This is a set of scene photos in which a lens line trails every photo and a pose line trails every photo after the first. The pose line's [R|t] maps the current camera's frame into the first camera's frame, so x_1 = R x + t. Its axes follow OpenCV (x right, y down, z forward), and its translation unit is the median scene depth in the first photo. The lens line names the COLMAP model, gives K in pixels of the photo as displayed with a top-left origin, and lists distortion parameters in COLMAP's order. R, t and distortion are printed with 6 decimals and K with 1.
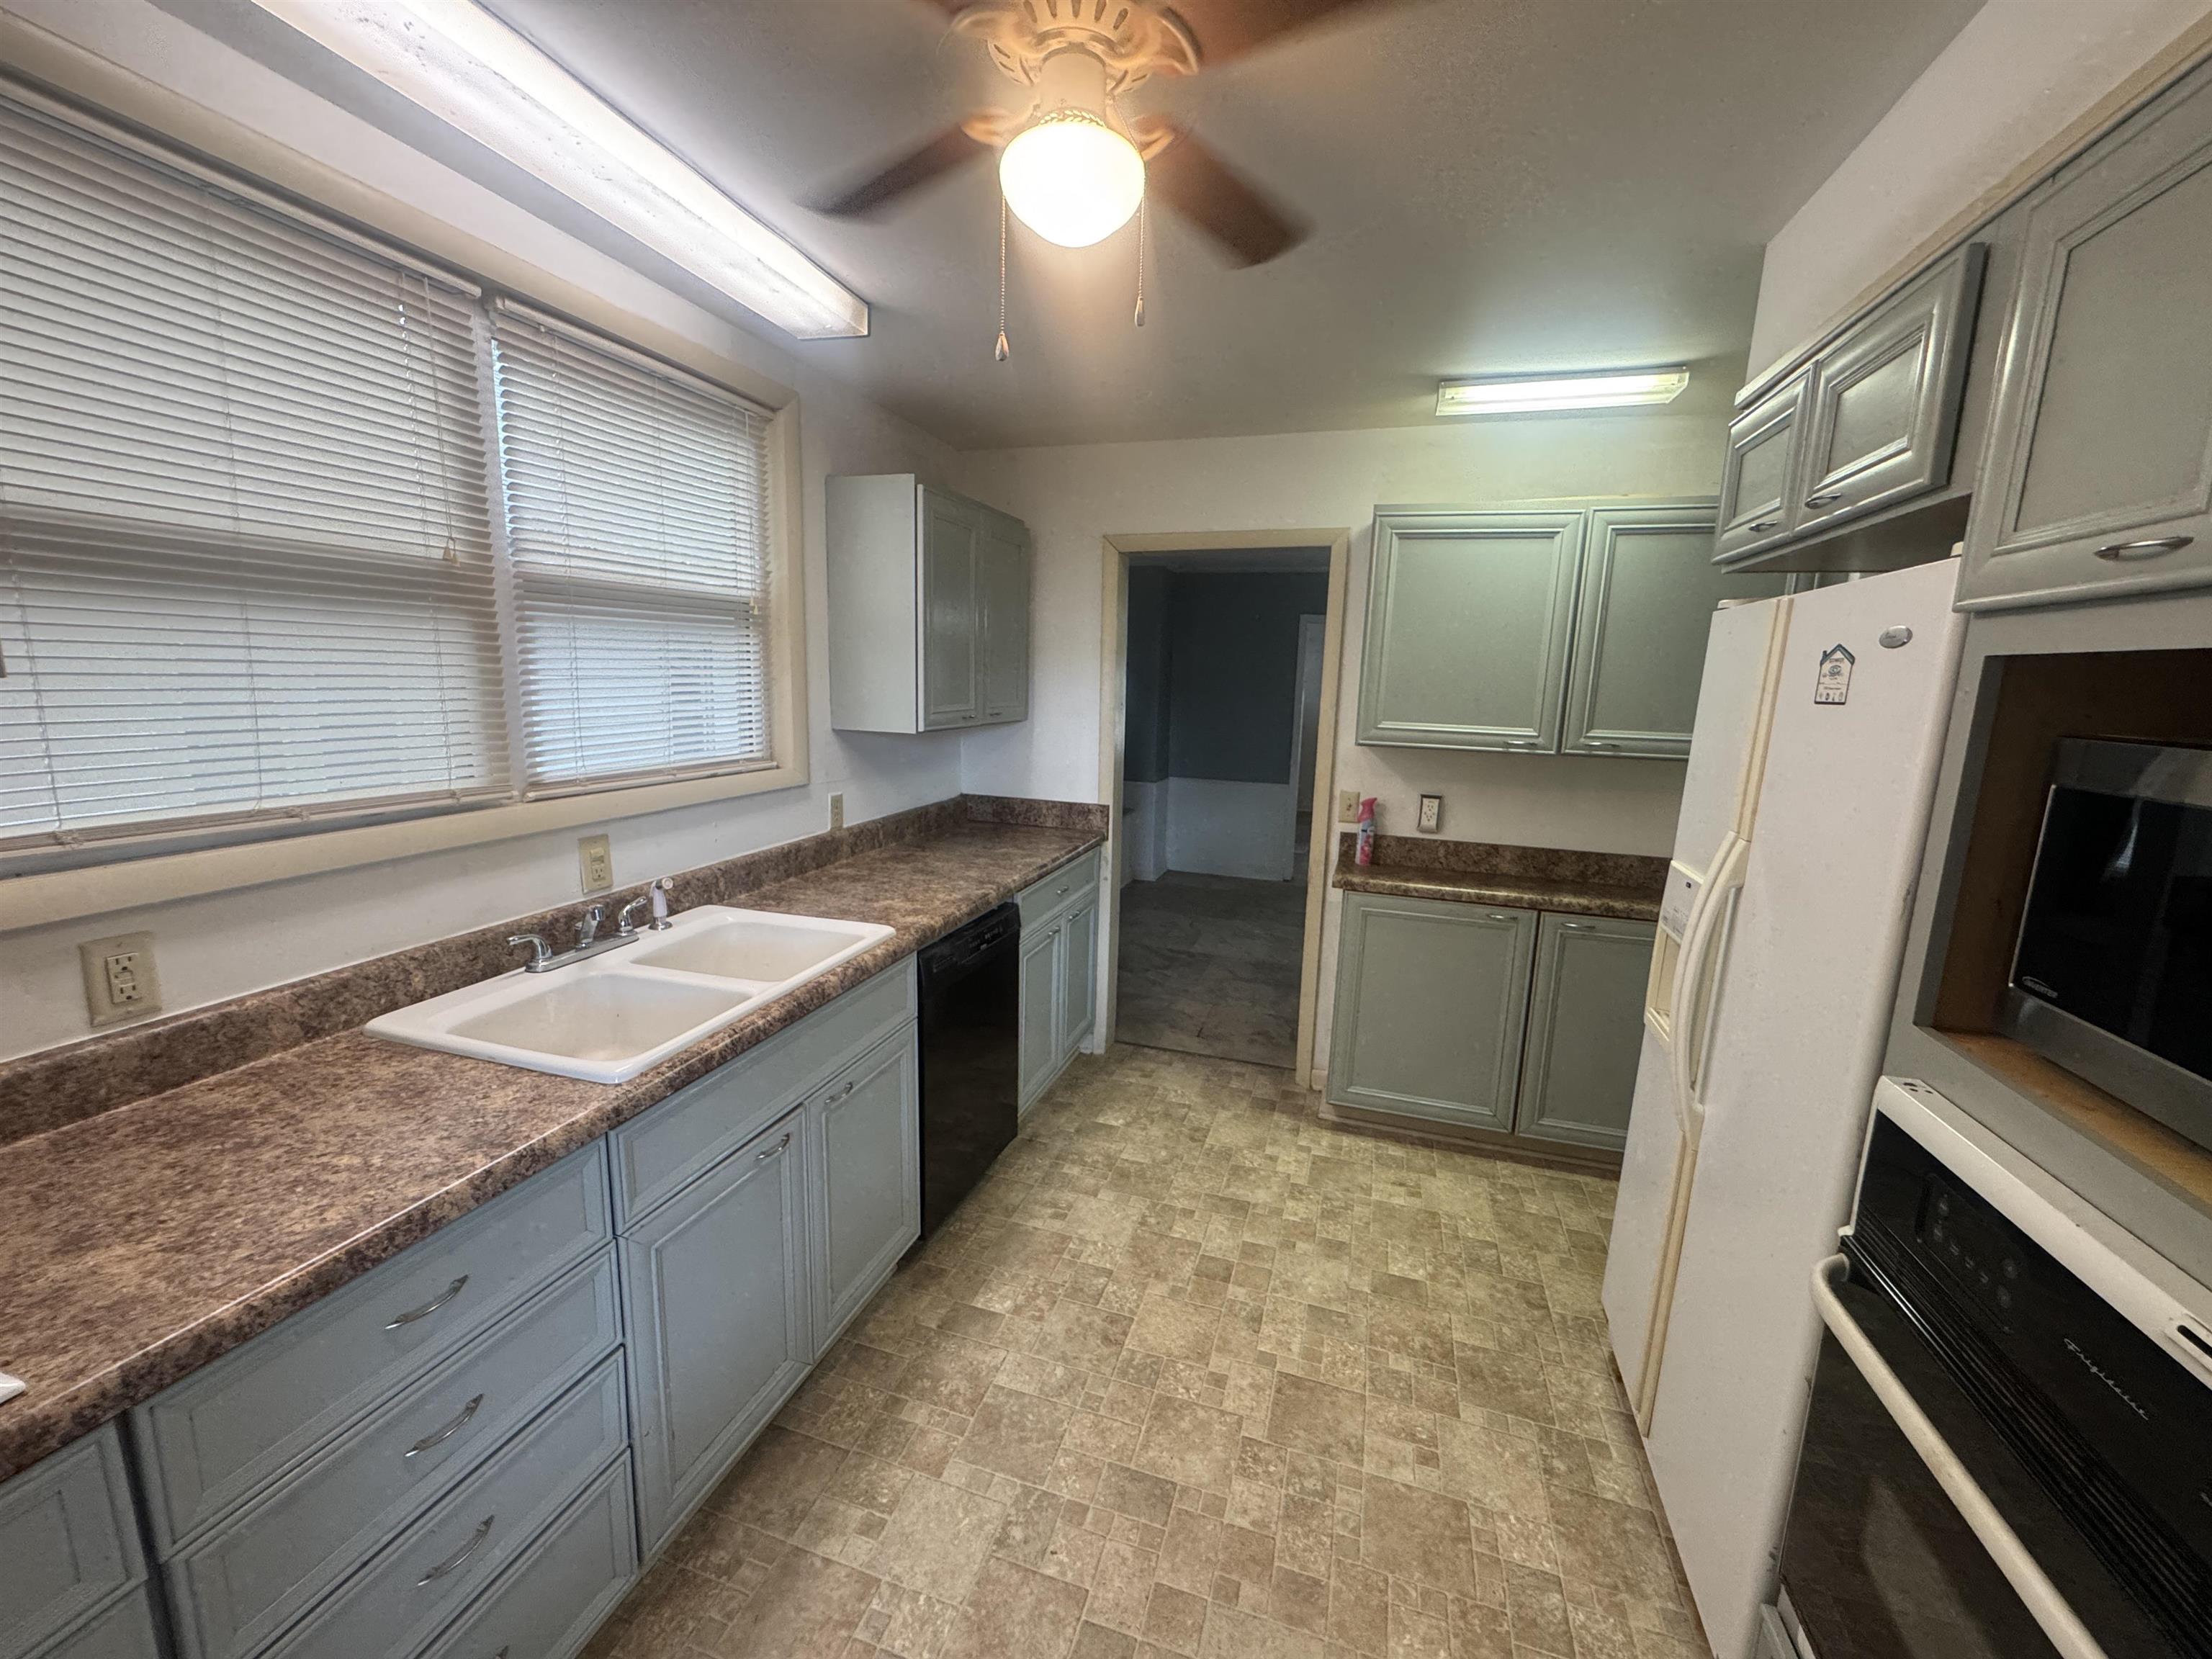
lens RADIAL K [[881.3, 0, 1105.9], [0, 881.3, 831.1], [0, 0, 1]] dist [-0.002489, 0.000238]
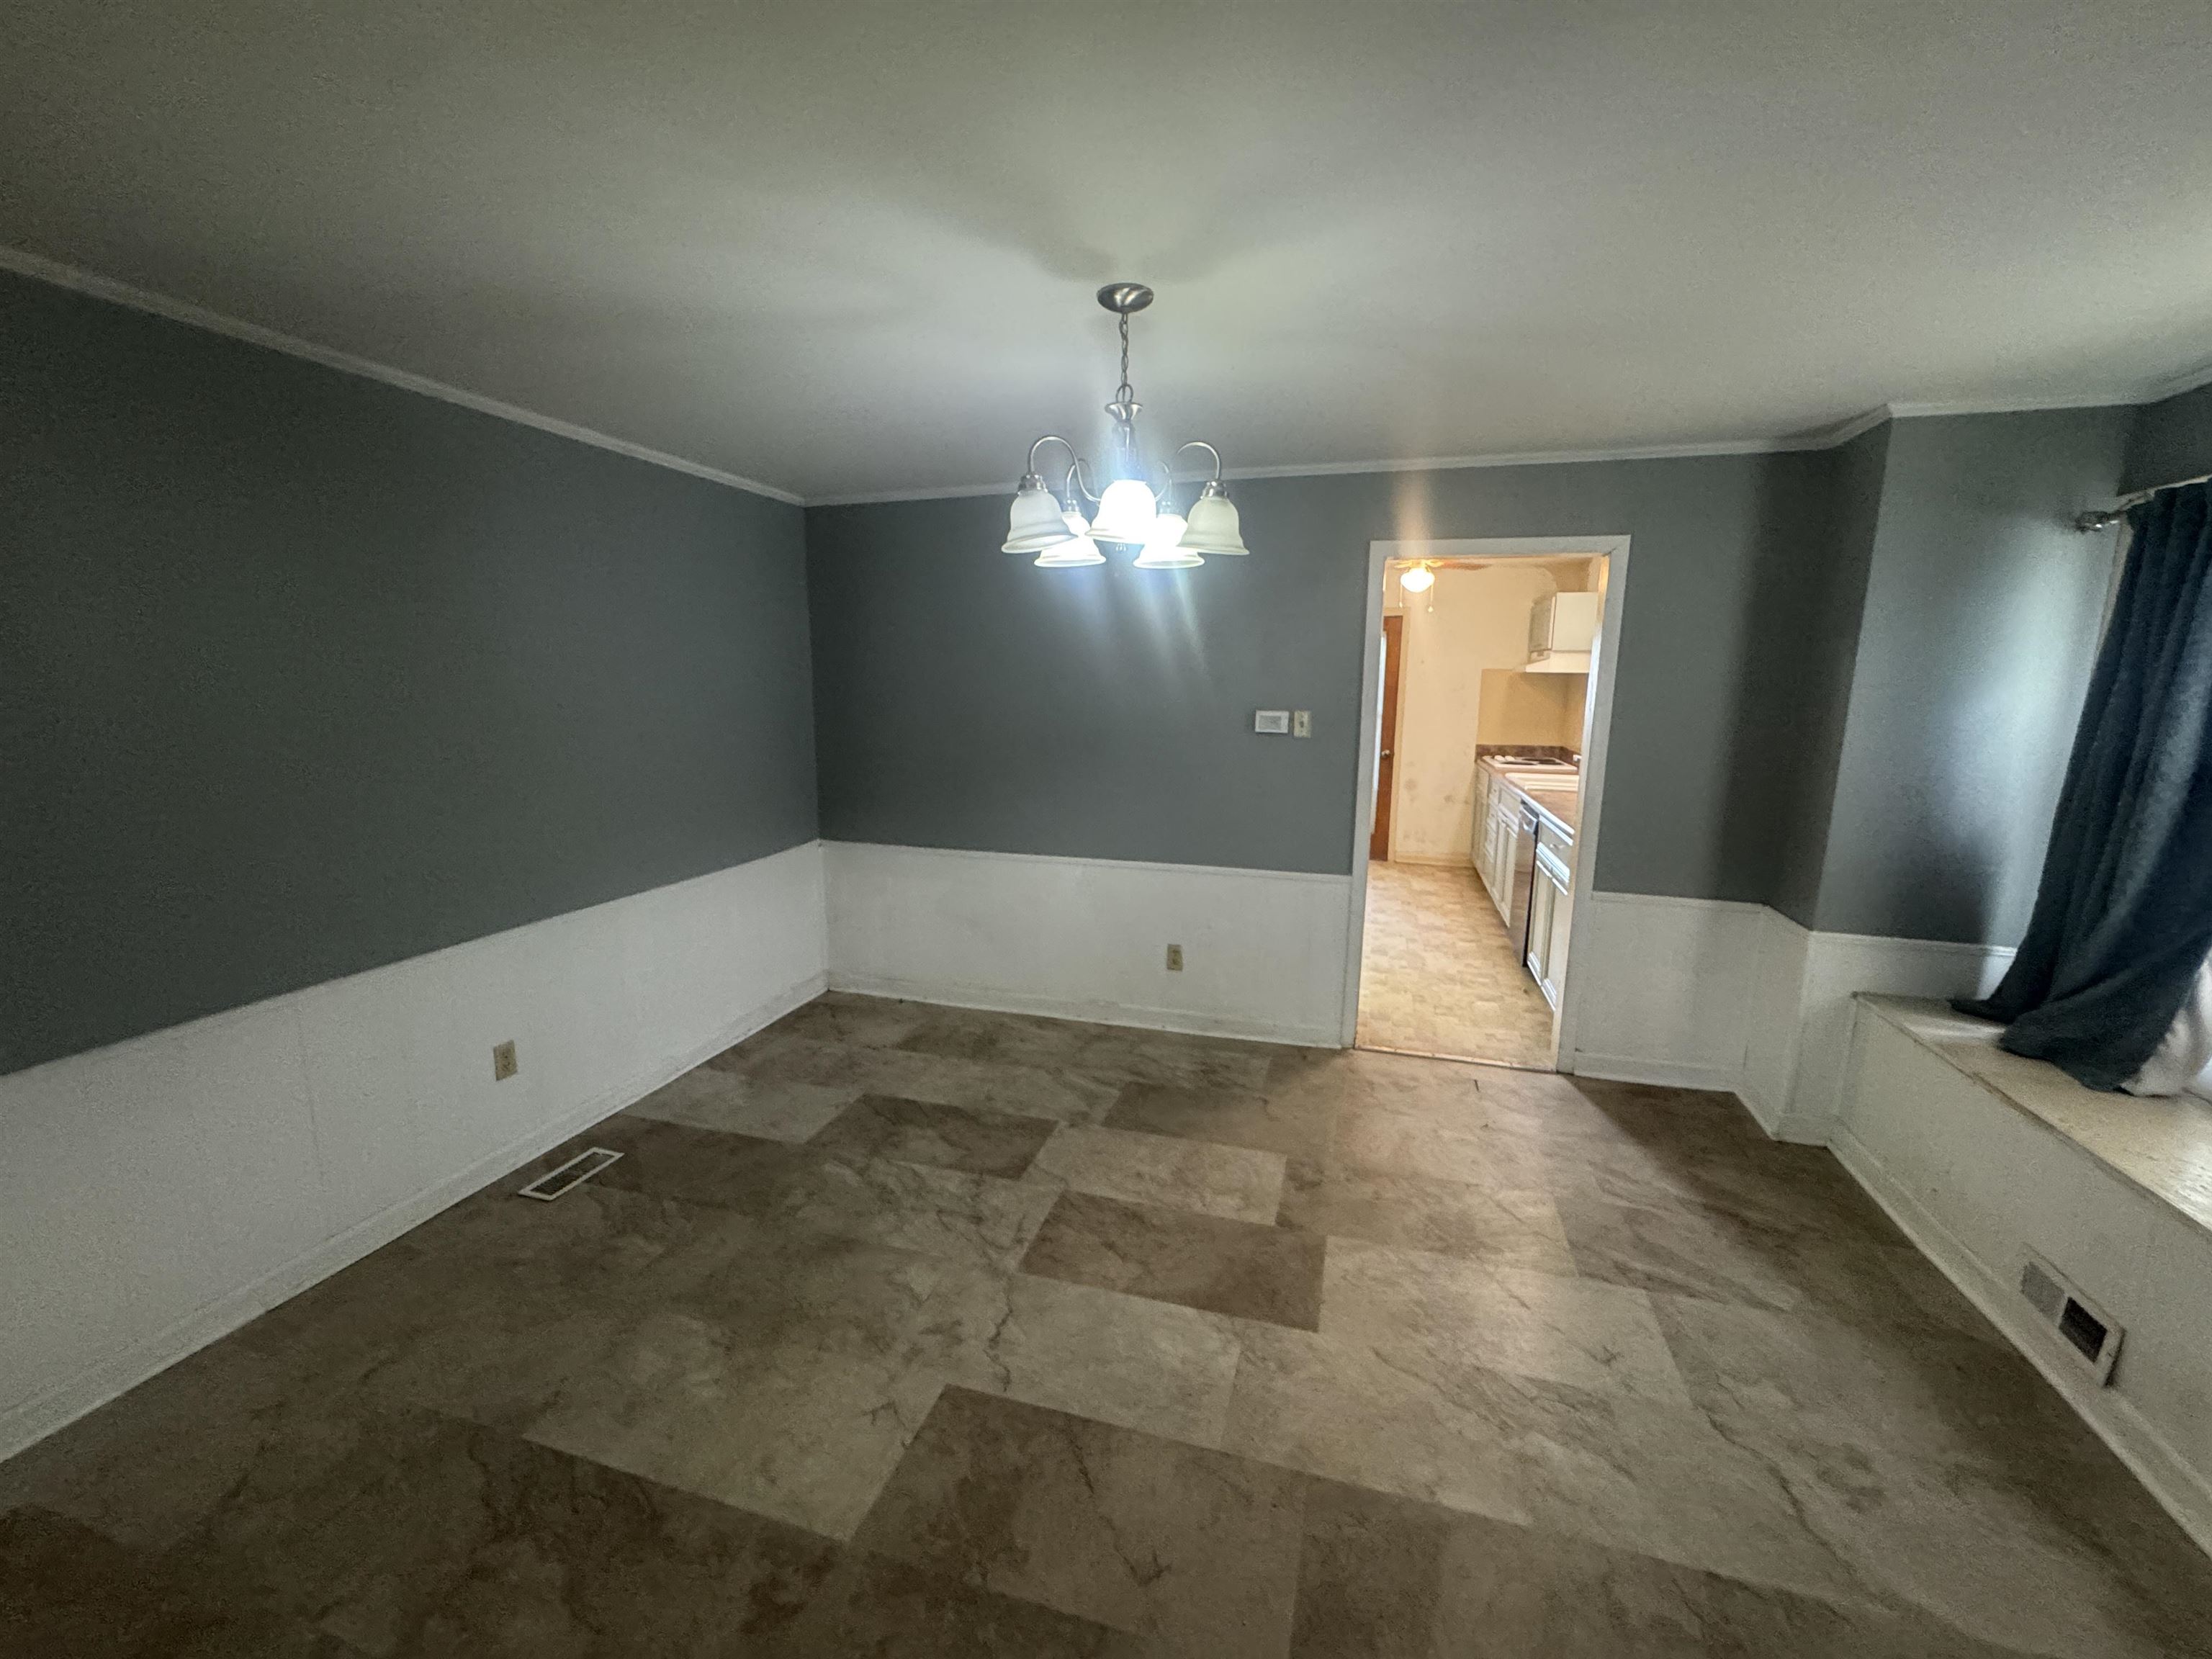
lens RADIAL K [[881.3, 0, 1105.8], [0, 881.3, 822.1], [0, 0, 1]] dist [-0.002489, 0.000238]
pose [[-0.999260, -0.035724, -0.014264, 0.915455], [-0.038436, 0.942105, 0.333109, -0.537718], [0.001539, 0.333410, -0.942781, 3.218092]]
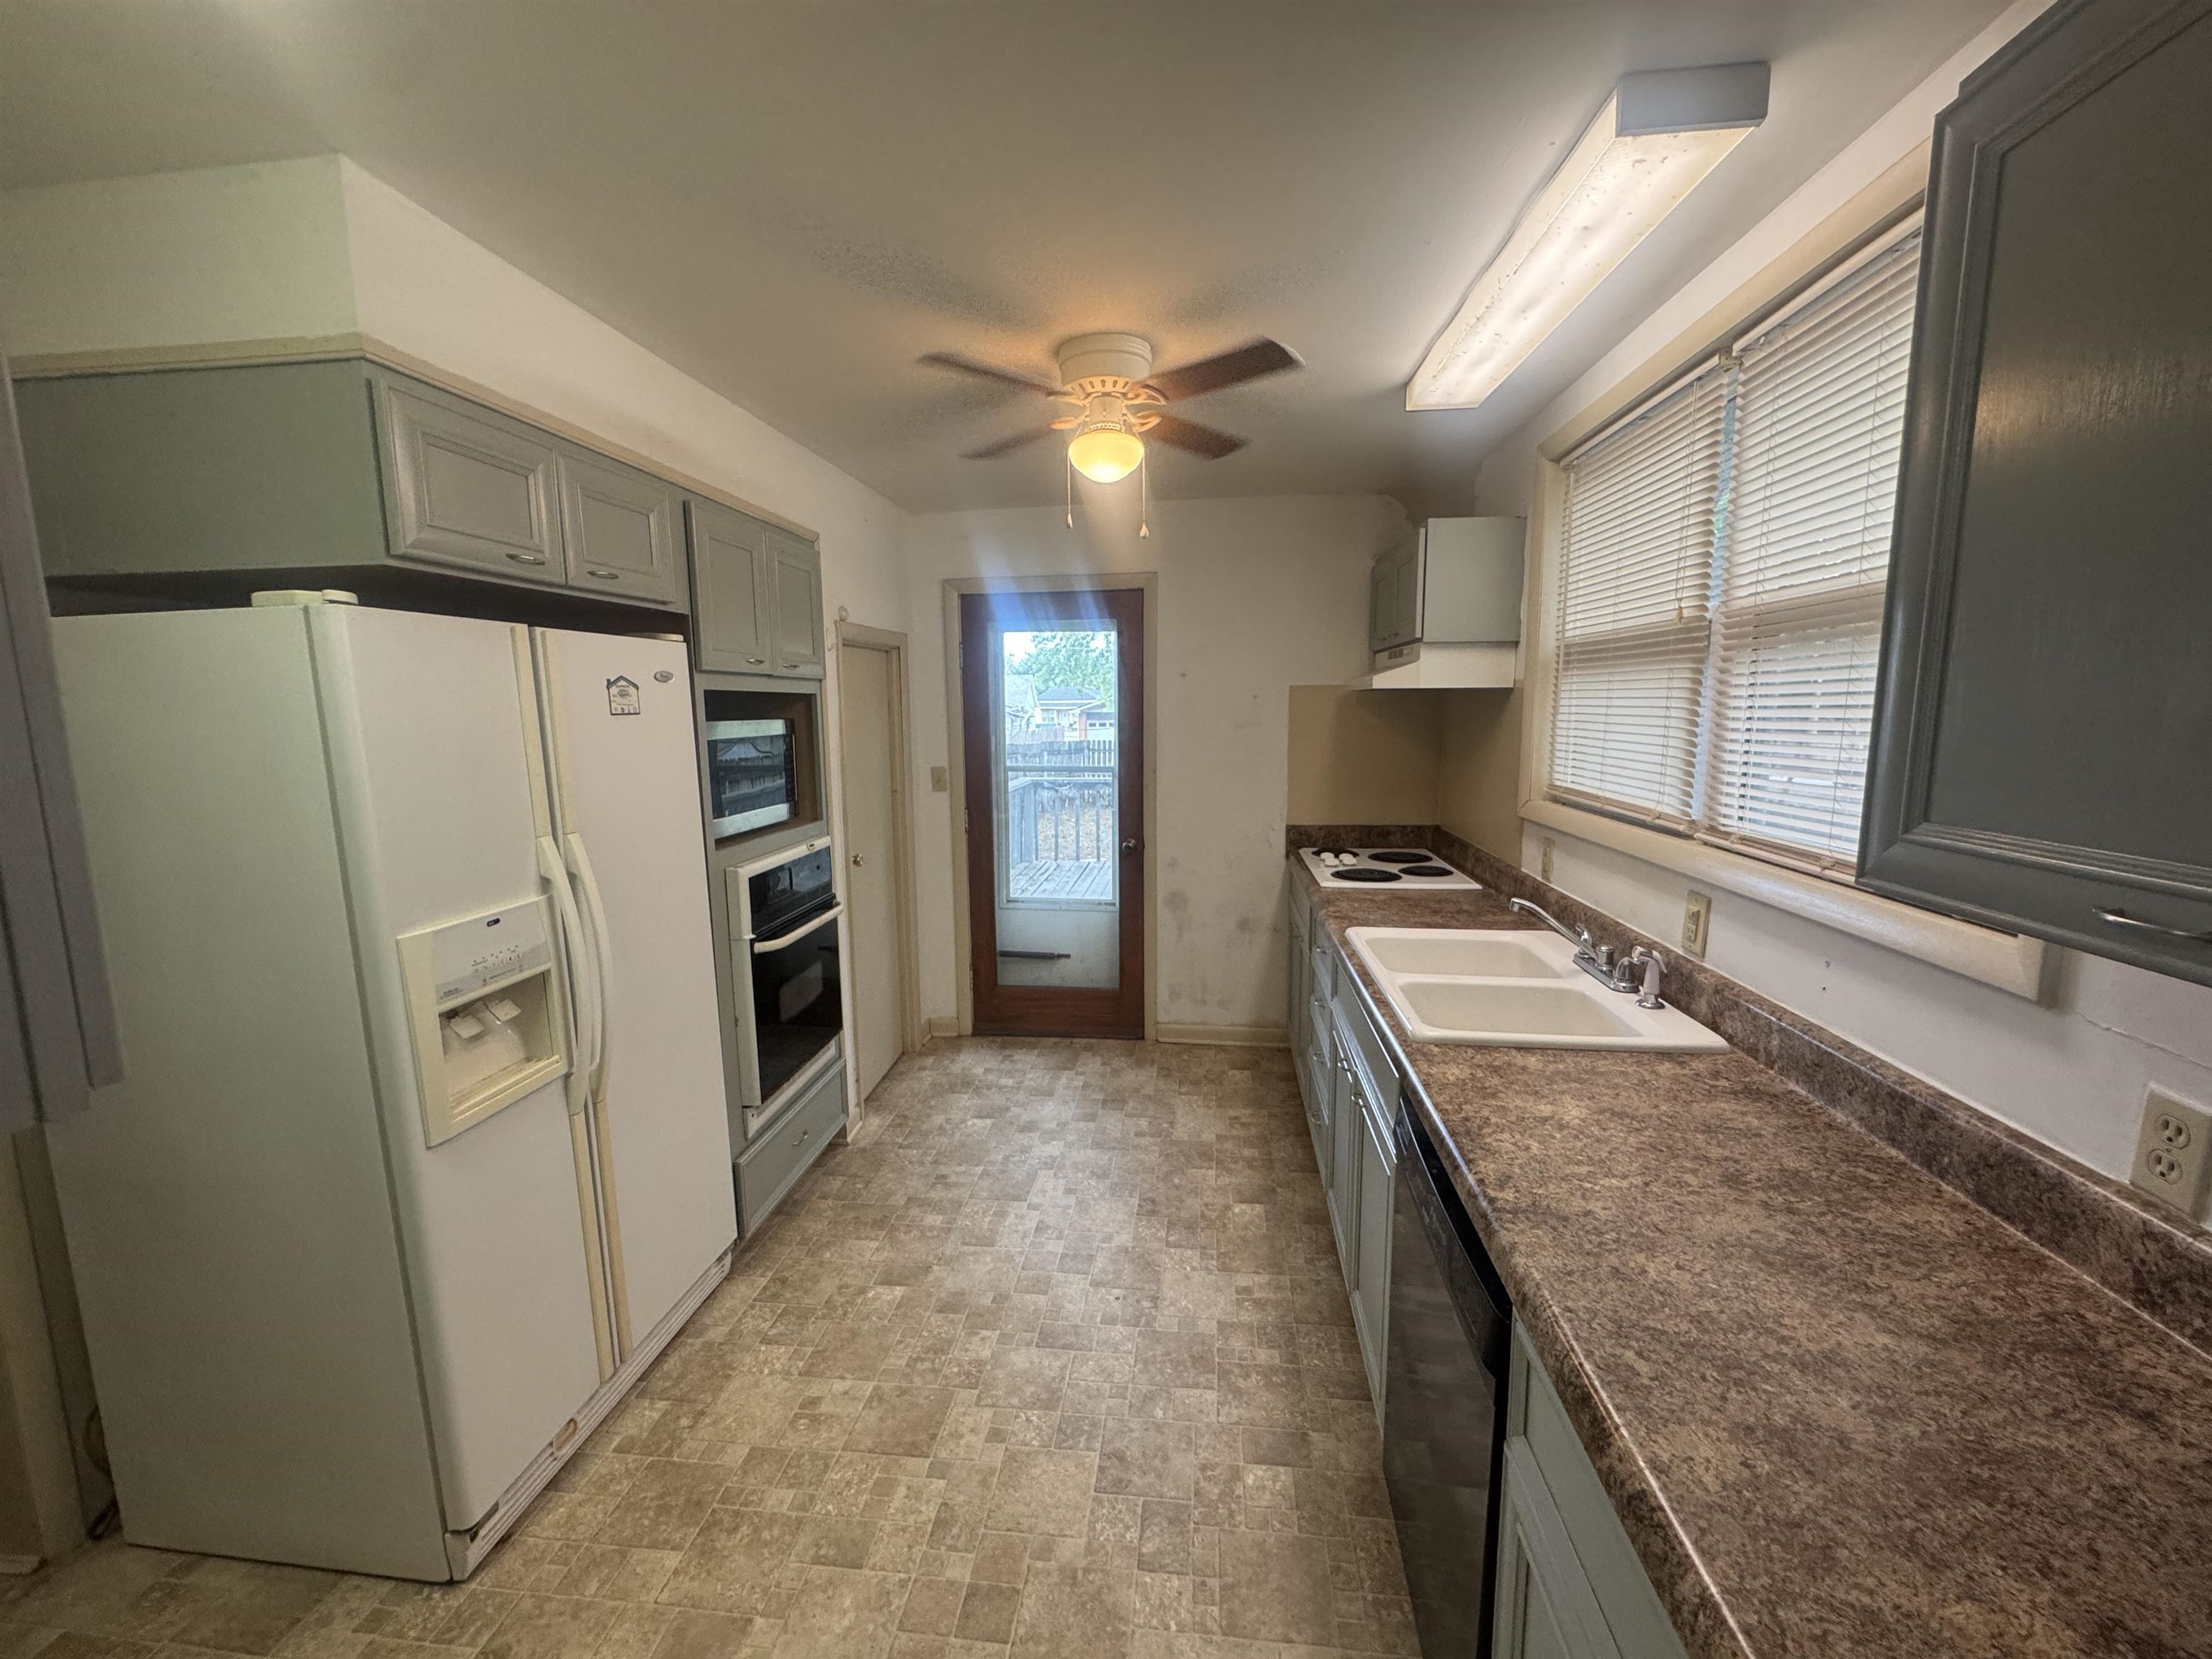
lens RADIAL K [[881.3, 0, 1100.0], [0, 881.3, 831.6], [0, 0, 1]] dist [-0.002489, 0.000238]
pose [[-0.984046, 0.006937, -0.177780, 0.169790], [-0.048746, 0.950490, 0.306909, -0.279504], [0.171107, 0.310678, -0.934987, 1.596083]]
